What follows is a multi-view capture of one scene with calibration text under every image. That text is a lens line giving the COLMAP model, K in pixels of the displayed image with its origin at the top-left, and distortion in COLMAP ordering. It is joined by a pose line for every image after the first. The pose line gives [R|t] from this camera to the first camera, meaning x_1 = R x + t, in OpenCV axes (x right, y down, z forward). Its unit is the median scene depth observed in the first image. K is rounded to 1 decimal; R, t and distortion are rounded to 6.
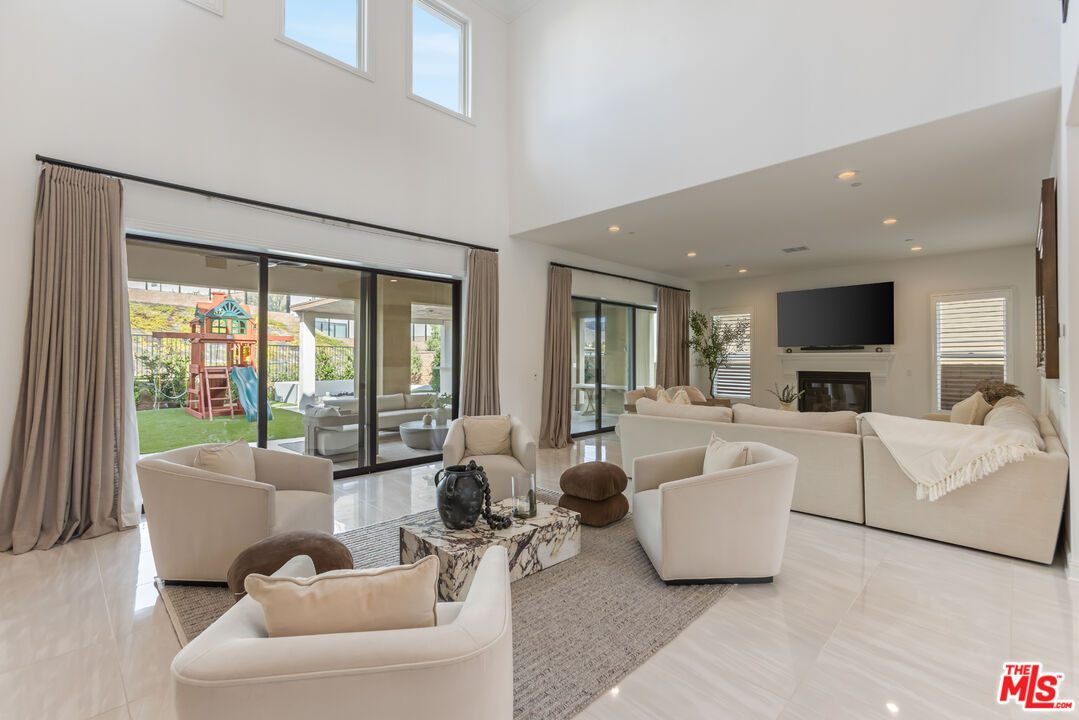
lens RADIAL K [[489.5, 0, 537.1], [0, 489.5, 355.7], [0, 0, 1]] dist [0.015675, 0.000541]
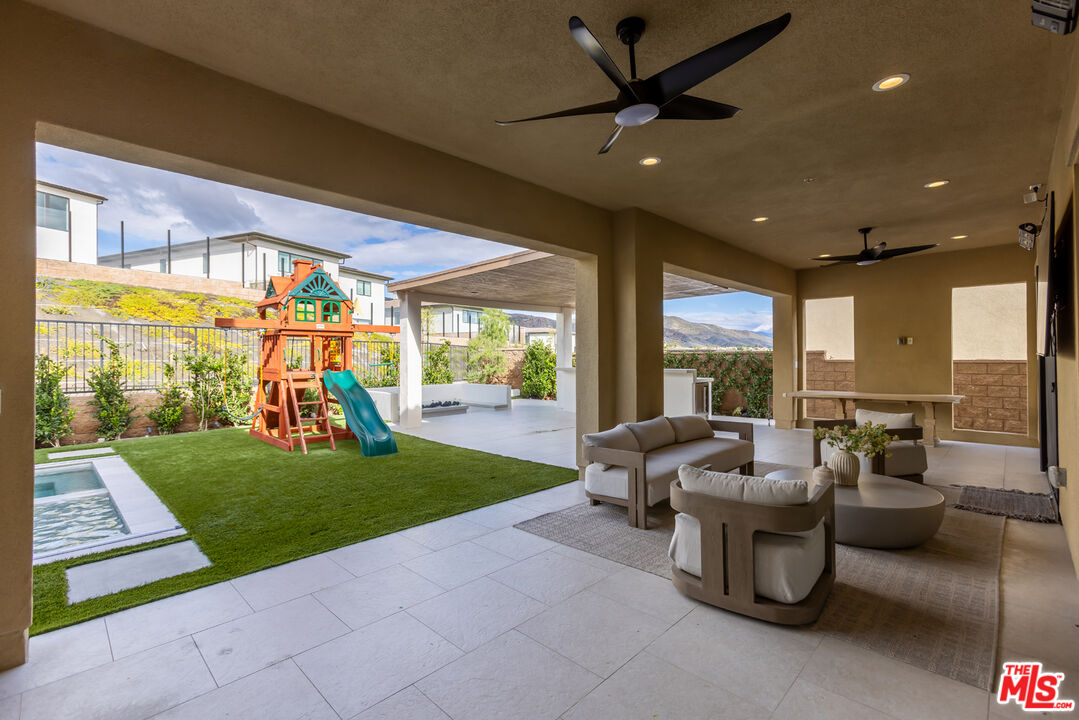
lens RADIAL K [[489.5, 0, 538.4], [0, 489.5, 359.5], [0, 0, 1]] dist [0.015675, 0.000541]
pose [[0.999960, -0.007016, 0.005608, -0.429997], [0.006951, 0.999910, 0.011496, 0.001974], [-0.005688, -0.011457, 0.999918, 0.423432]]
